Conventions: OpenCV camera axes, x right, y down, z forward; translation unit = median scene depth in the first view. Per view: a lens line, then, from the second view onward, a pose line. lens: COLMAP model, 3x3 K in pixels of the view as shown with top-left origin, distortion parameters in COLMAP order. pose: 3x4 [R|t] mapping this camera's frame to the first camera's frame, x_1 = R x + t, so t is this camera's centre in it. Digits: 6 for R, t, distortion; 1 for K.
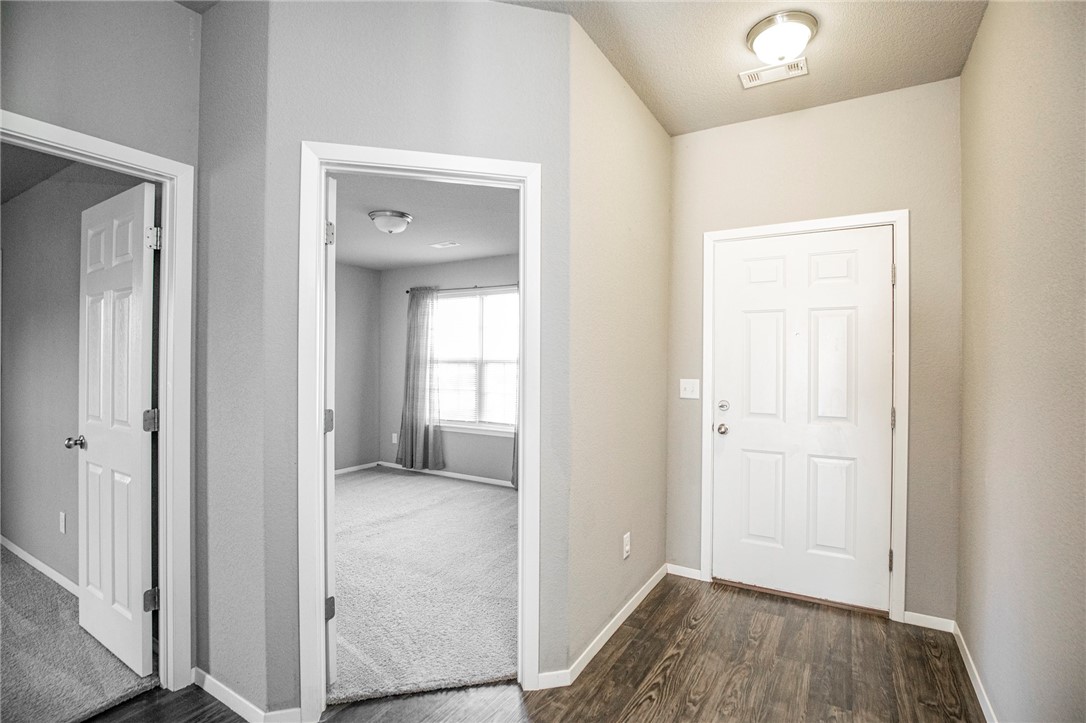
lens RADIAL K [[508.9, 0, 542.4], [0, 508.9, 365.7], [0, 0, 1]] dist [-0.034372, 0.006952]
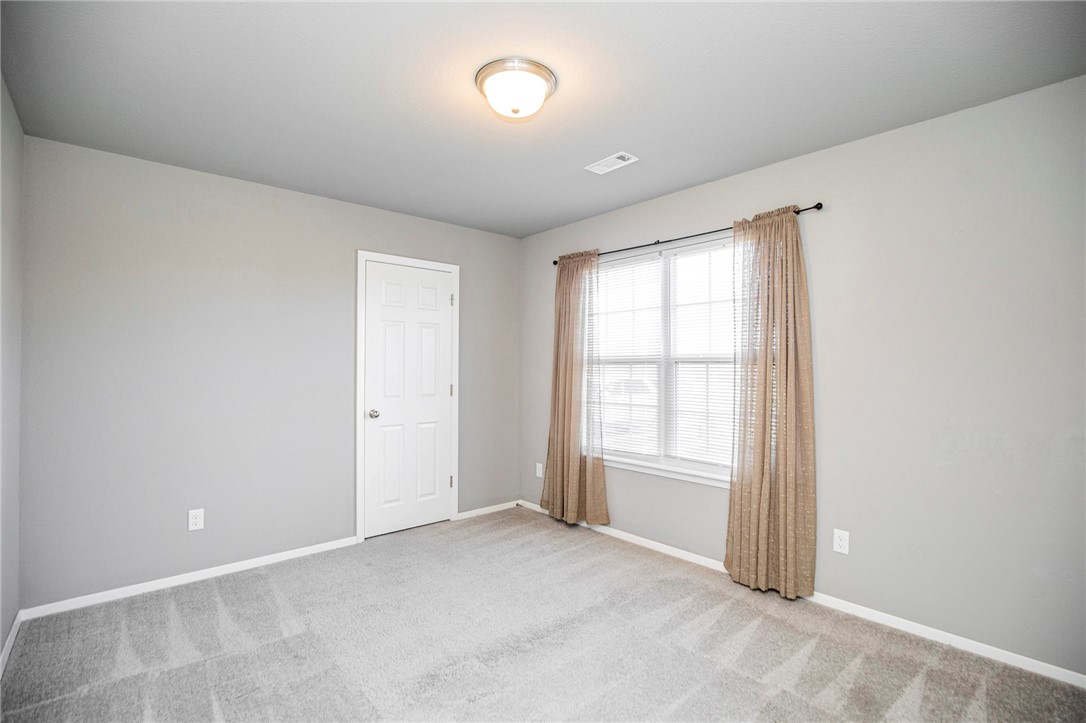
lens RADIAL K [[508.9, 0, 541.9], [0, 508.9, 366.7], [0, 0, 1]] dist [-0.034372, 0.006952]
pose [[0.954771, -0.005799, -0.297285, -0.079135], [0.004641, 0.999979, -0.004601, 0.001230], [0.297306, 0.003013, 0.954778, 0.338671]]
